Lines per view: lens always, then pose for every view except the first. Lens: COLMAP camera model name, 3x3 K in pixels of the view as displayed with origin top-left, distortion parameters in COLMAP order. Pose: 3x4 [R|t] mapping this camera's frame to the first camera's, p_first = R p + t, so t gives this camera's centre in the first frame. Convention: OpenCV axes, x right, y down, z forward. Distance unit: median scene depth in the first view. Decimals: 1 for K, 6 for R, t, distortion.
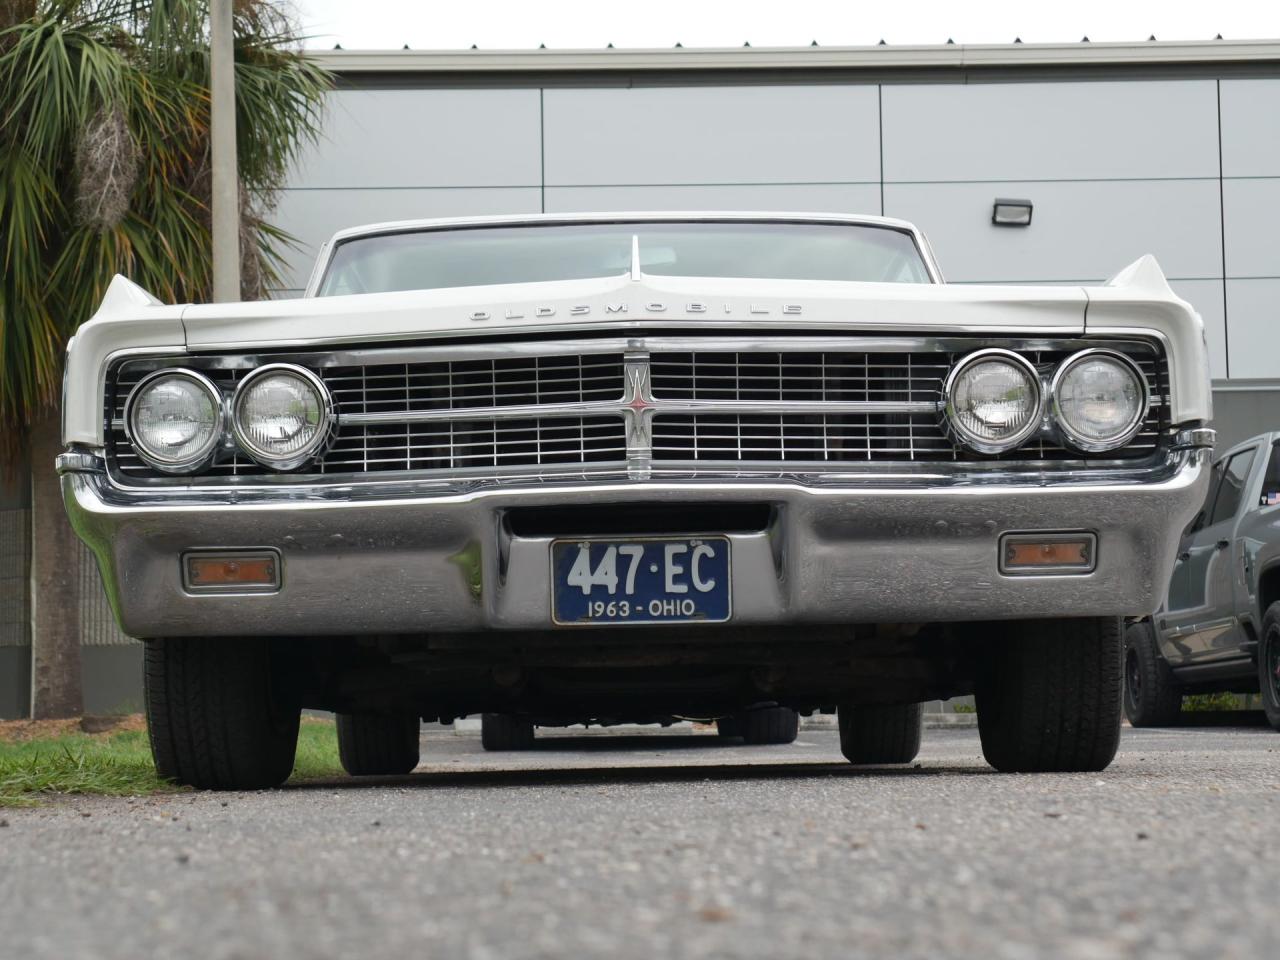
lens RADIAL K [[2013.7, 0, 641.4], [0, 2013.7, 637.2], [0, 0, 1]] dist [0.039304, 0.067369]
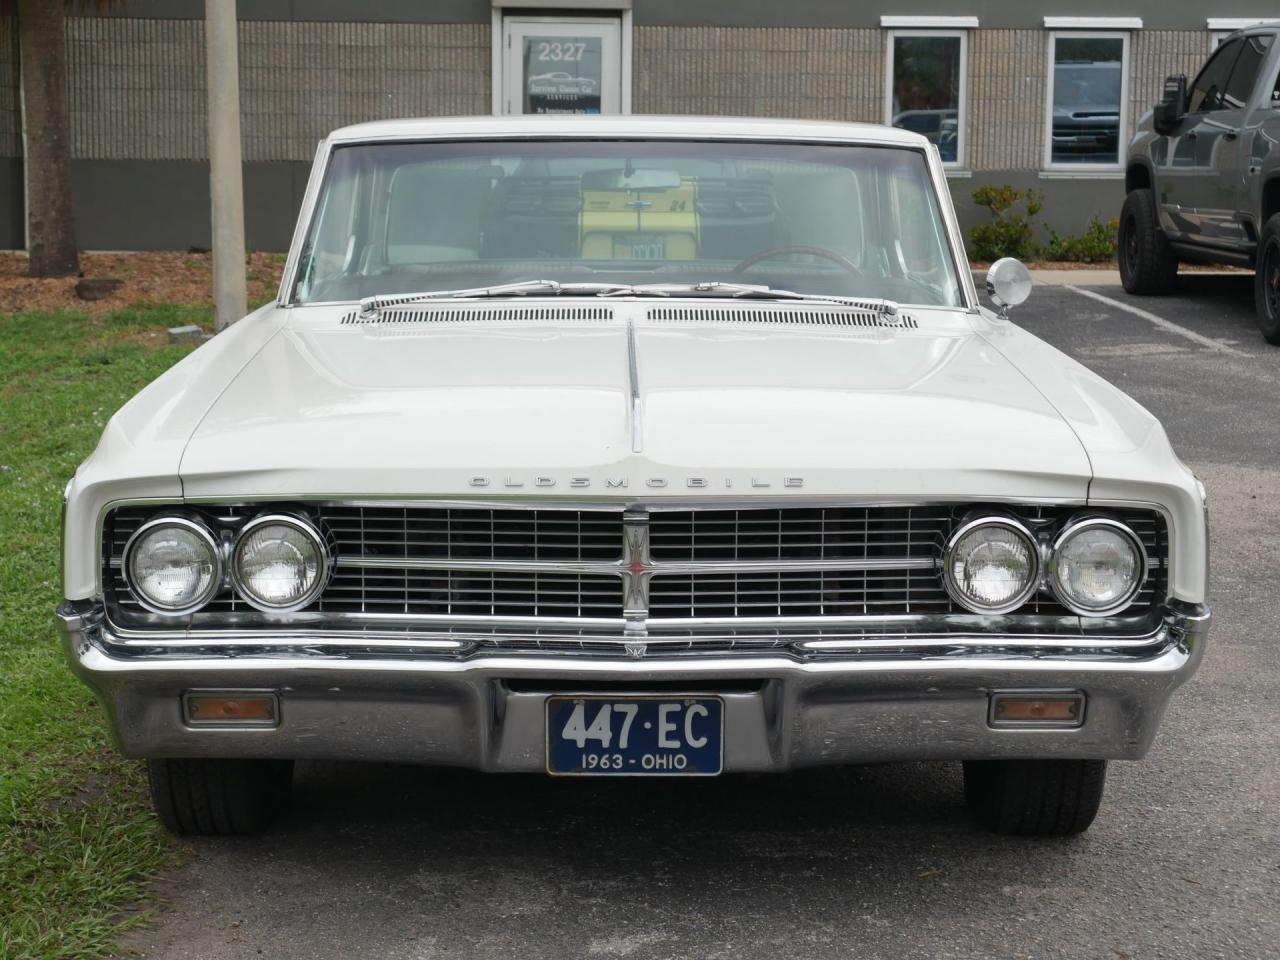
lens RADIAL K [[1997.4, 0, 635.8], [0, 1997.4, 519.5], [0, 0, 1]] dist [0.027356, 0.150028]
pose [[0.999672, 0.025421, 0.003032, -0.005379], [-0.025557, 0.983931, 0.176711, -0.311367], [0.001509, -0.176730, 0.984258, 0.028236]]
